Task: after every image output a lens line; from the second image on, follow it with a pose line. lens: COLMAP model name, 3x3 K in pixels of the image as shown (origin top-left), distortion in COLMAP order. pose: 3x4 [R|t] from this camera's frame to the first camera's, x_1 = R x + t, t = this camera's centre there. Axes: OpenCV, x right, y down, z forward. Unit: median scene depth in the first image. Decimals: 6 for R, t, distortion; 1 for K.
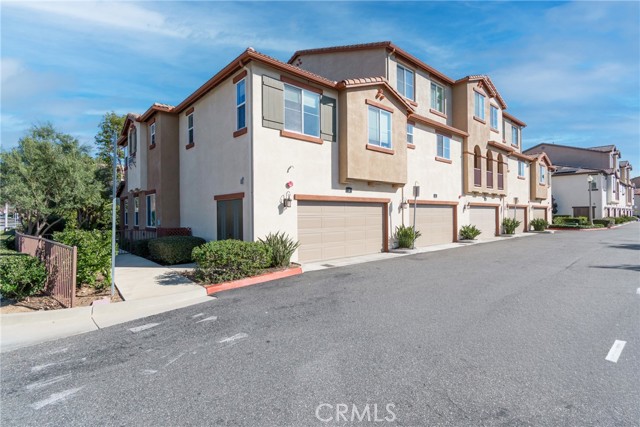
lens RADIAL K [[302.3, 0, 323.1], [0, 302.3, 212.4], [0, 0, 1]] dist [0.003128, -0.001542]
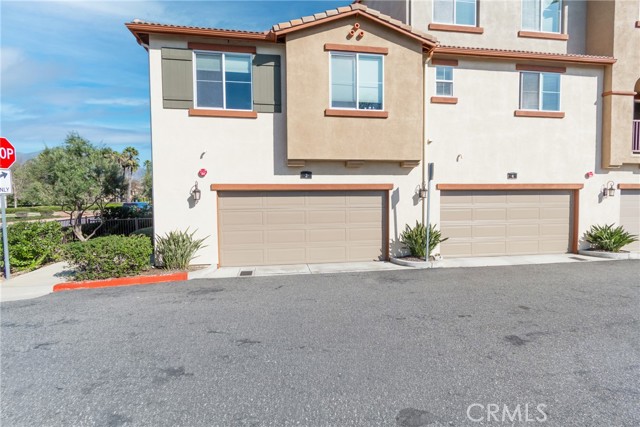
lens RADIAL K [[302.3, 0, 319.5], [0, 302.3, 213.5], [0, 0, 1]] dist [0.003128, -0.001542]
pose [[0.845812, 0.019421, -0.533128, 0.452797], [0.006267, 0.998907, 0.046330, -0.011338], [0.533445, -0.042527, 0.844765, 0.336853]]
